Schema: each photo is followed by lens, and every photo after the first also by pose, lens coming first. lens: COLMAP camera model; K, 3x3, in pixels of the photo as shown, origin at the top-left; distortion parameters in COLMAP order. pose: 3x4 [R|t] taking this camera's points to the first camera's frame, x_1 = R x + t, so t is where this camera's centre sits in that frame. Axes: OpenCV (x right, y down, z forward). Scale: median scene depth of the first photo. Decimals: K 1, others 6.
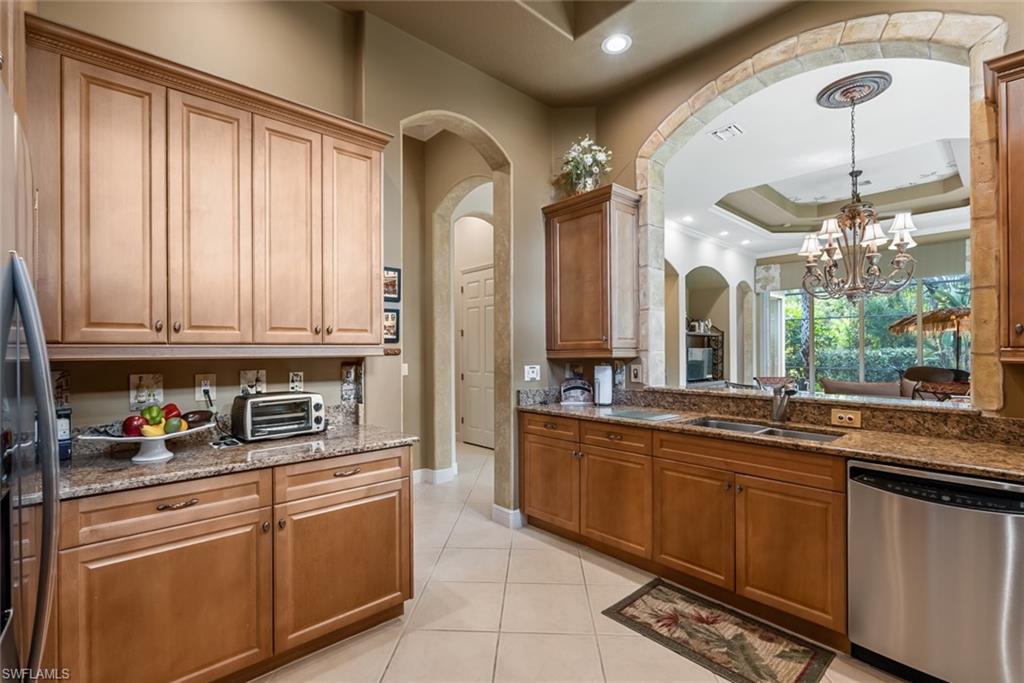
lens RADIAL K [[451.1, 0, 512.1], [0, 451.1, 345.5], [0, 0, 1]] dist [-0.001012, 0.000333]
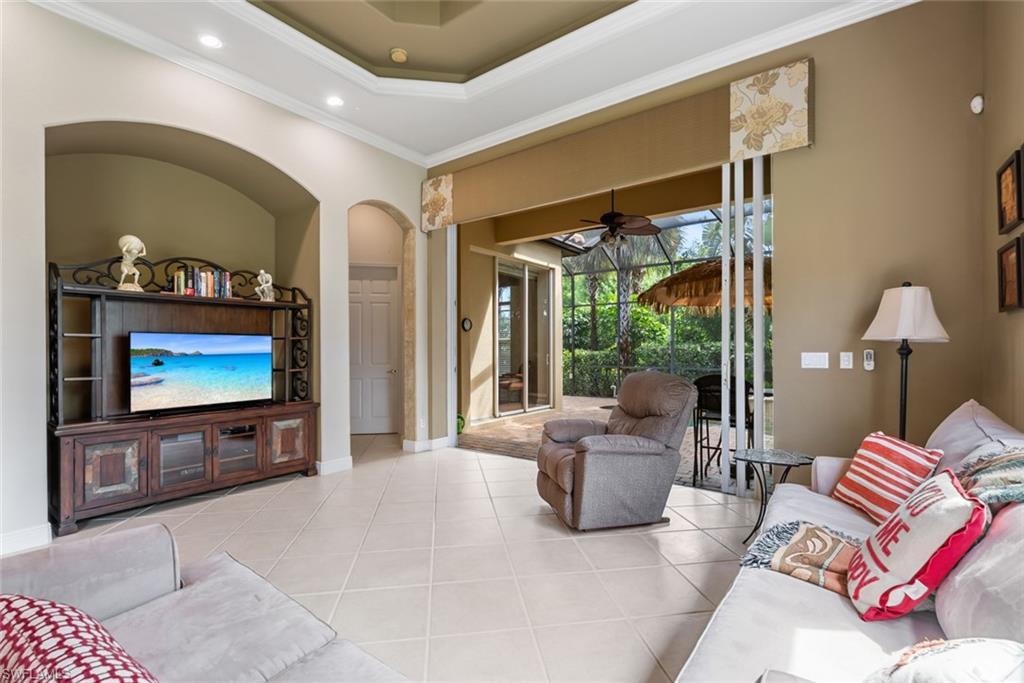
lens RADIAL K [[459.7, 0, 510.1], [0, 459.7, 349.8], [0, 0, 1]] dist [-0.003763, -0.000398]
pose [[0.978039, -0.003244, 0.208397, 2.027853], [0.000488, 0.999912, 0.013273, 0.057776], [-0.208422, -0.012880, 0.977954, 1.730602]]
